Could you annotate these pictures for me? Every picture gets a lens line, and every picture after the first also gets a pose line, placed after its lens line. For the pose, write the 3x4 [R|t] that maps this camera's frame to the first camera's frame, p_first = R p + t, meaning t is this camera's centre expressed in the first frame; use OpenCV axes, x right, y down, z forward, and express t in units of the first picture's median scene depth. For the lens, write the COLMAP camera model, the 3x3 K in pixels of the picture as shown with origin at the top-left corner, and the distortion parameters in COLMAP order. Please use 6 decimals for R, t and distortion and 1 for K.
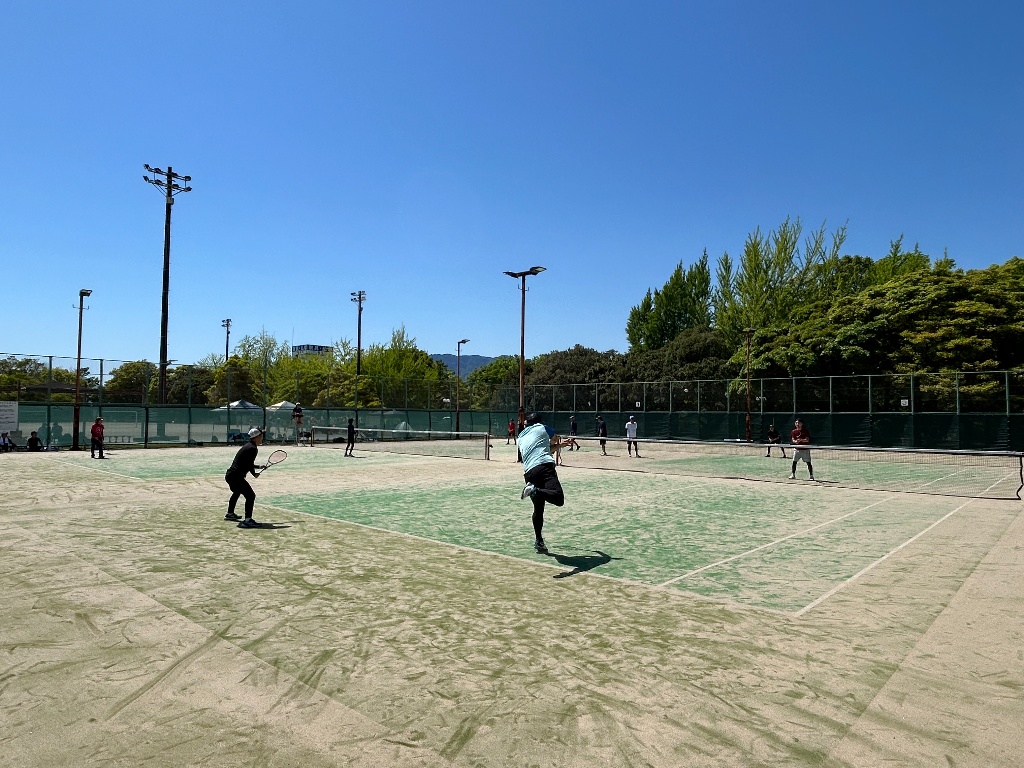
lens RADIAL K [[638.3, 0, 511.2], [0, 638.3, 382.0], [0, 0, 1]] dist [-0.003266, -0.000462]
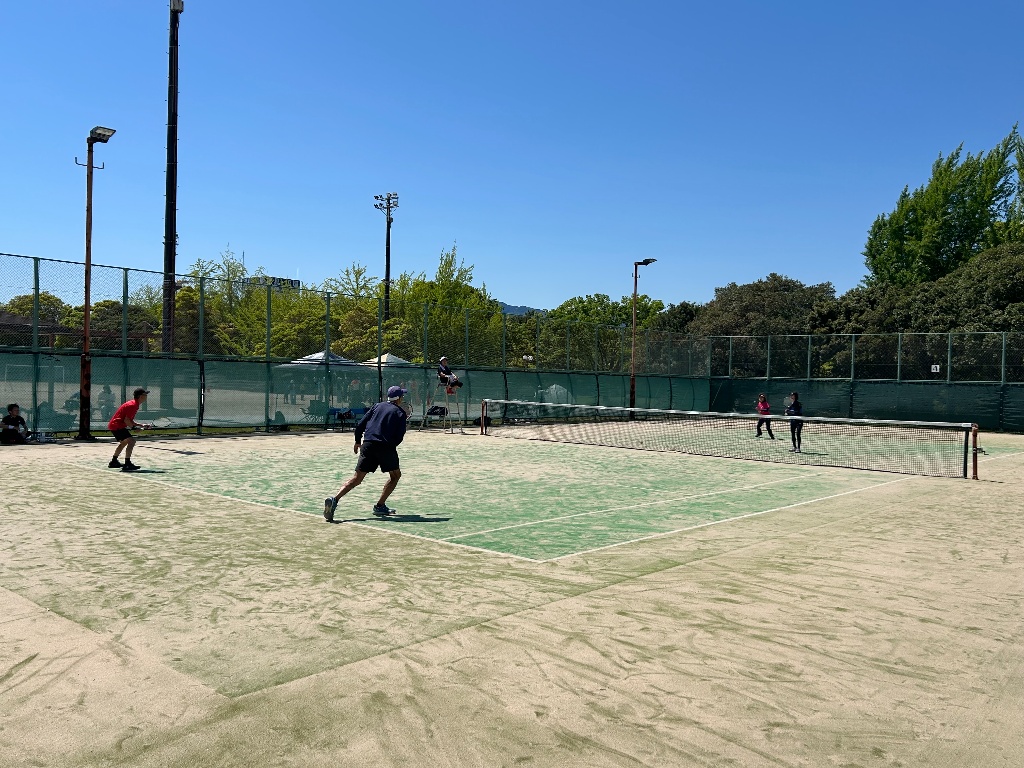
lens RADIAL K [[832.1, 0, 512.1], [0, 832.1, 382.3], [0, 0, 1]] dist [0.020692, -0.001541]
pose [[0.999728, 0.015818, 0.017132, -0.118451], [-0.016757, 0.998283, 0.056131, 0.005222], [-0.016215, -0.056403, 0.998276, 0.106271]]
